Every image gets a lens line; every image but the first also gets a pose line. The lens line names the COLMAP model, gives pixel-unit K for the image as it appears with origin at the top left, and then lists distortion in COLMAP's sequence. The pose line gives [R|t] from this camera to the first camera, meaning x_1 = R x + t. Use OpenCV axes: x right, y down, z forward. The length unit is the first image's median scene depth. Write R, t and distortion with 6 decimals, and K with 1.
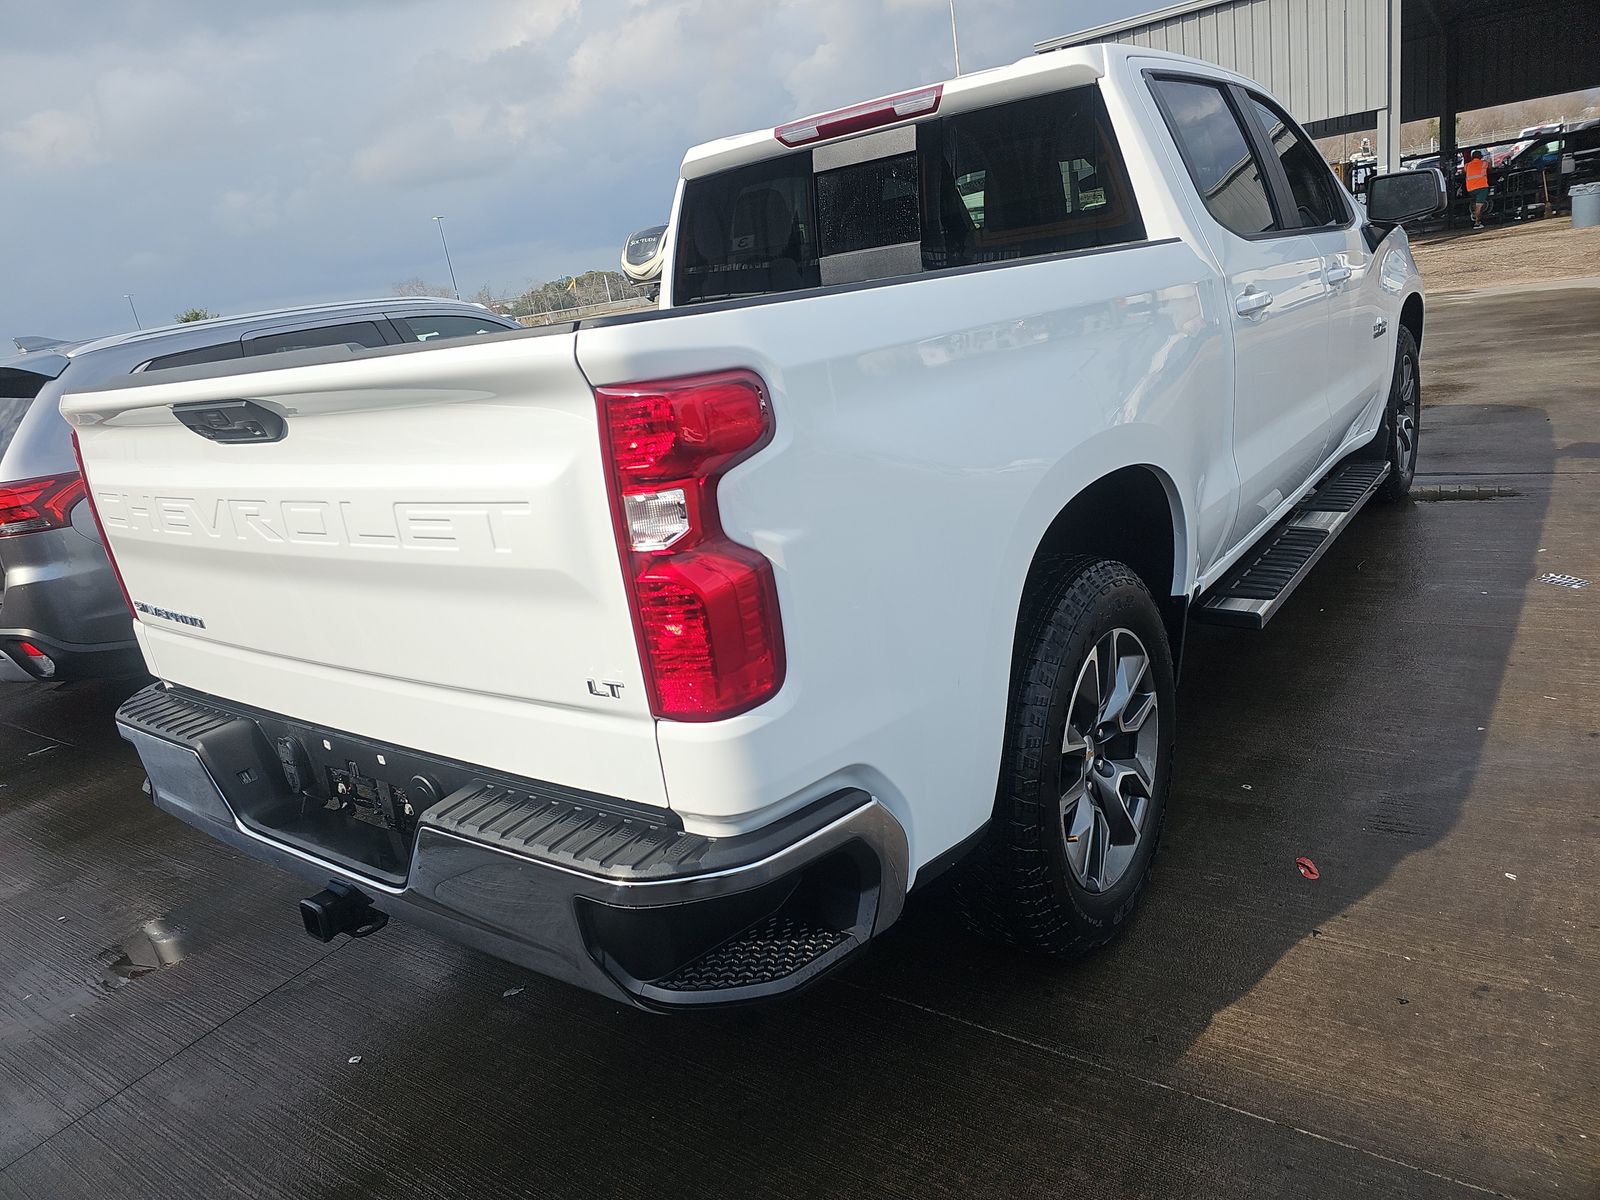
lens RADIAL K [[1047.4, 0, 796.9], [0, 1047.4, 623.1], [0, 0, 1]] dist [0.050501, -0.047249]
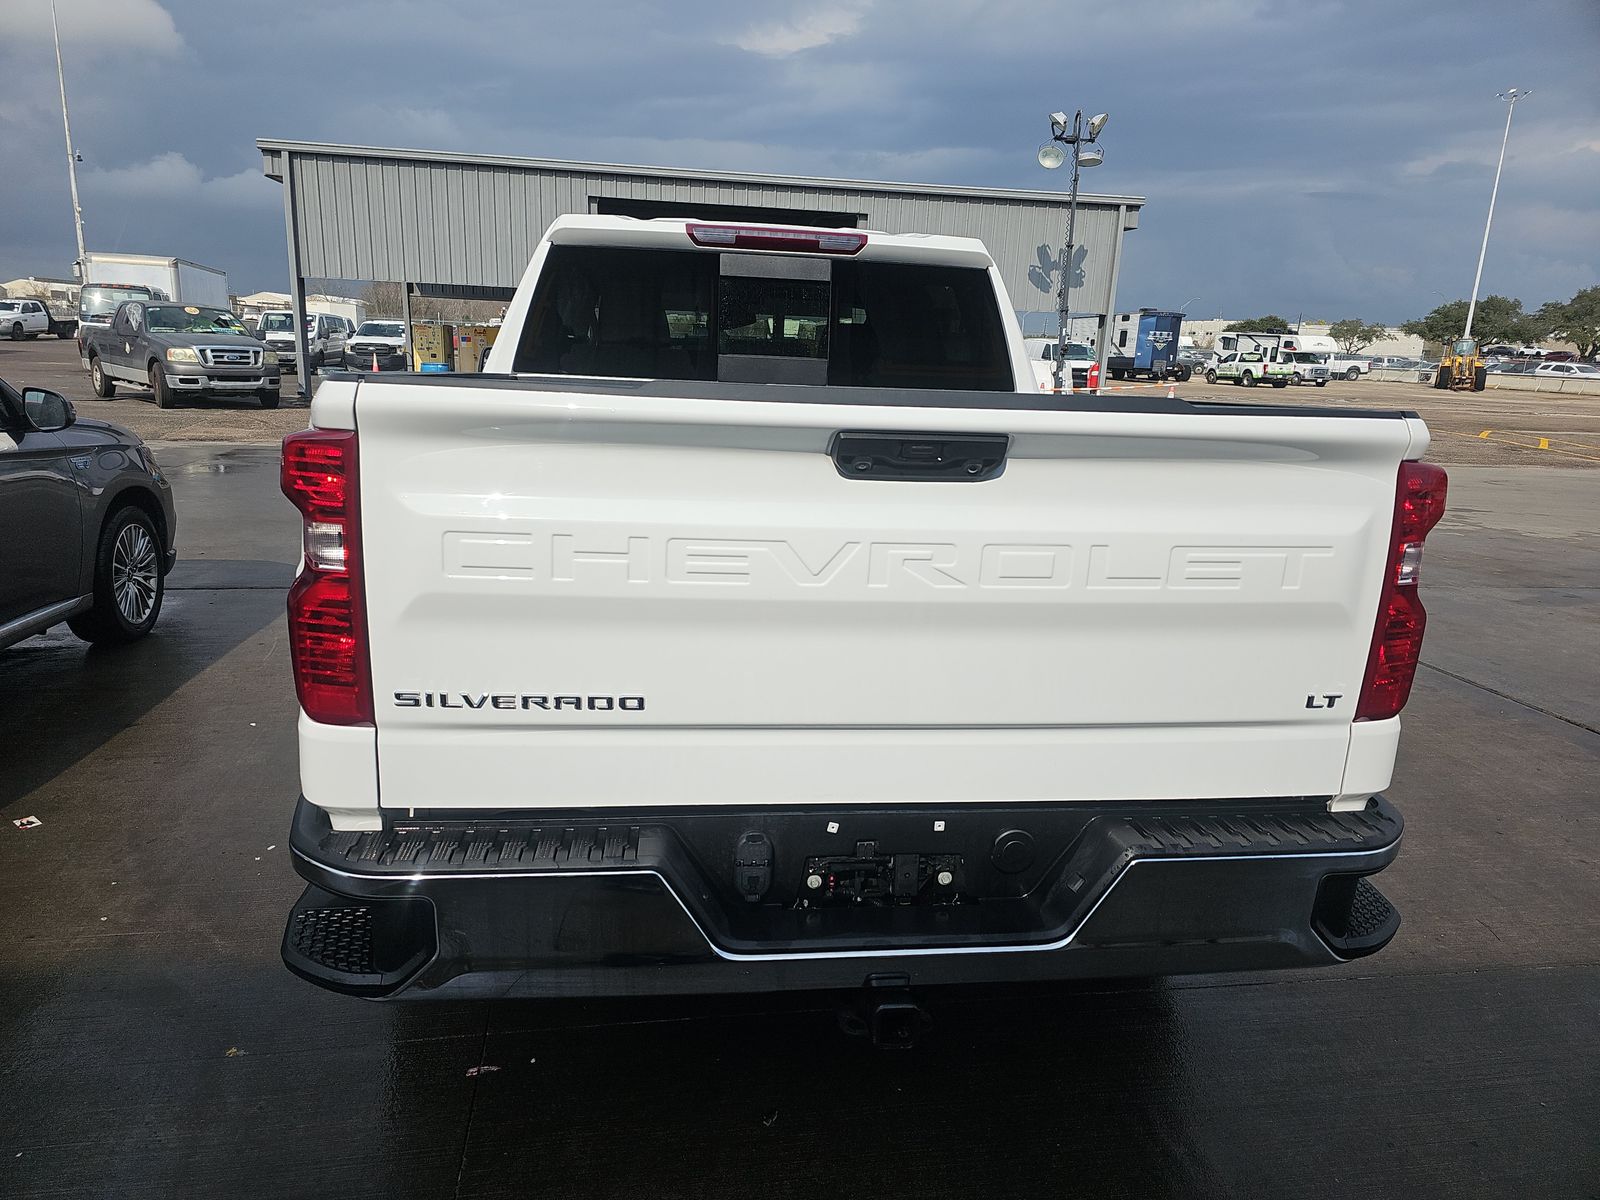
lens RADIAL K [[1047.4, 0, 796.9], [0, 1047.4, 623.1], [0, 0, 1]] dist [0.050501, -0.047249]
pose [[0.707315, -0.005061, 0.706881, -0.880000], [0.084671, 0.993382, -0.077611, 0.009565], [-0.701810, 0.114748, 0.703062, 0.320987]]
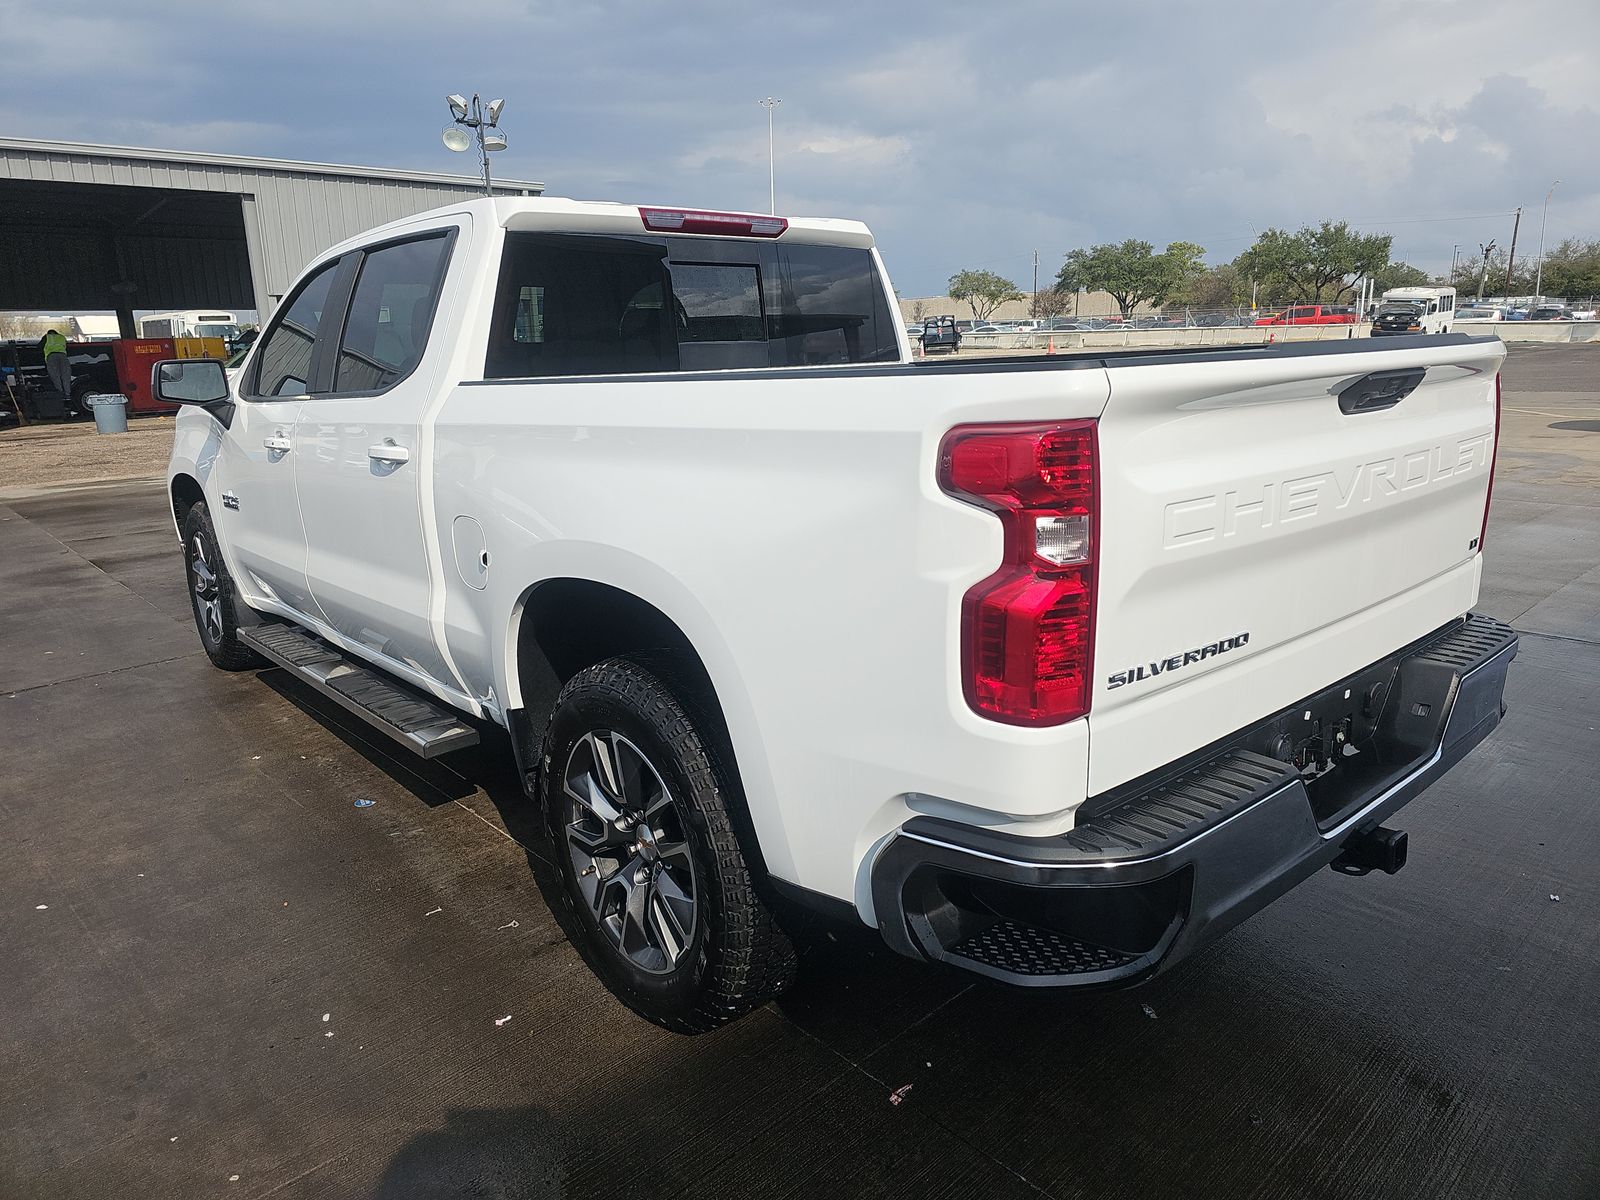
lens RADIAL K [[1066.8, 0, 823.0], [0, 1066.8, 600.4], [0, 0, 1]] dist [0.010157, -0.003082]
pose [[0.190206, -0.096095, 0.977030, -1.269501], [0.313645, 0.948991, 0.032278, -0.141736], [-0.930295, 0.300302, 0.210643, 0.976171]]
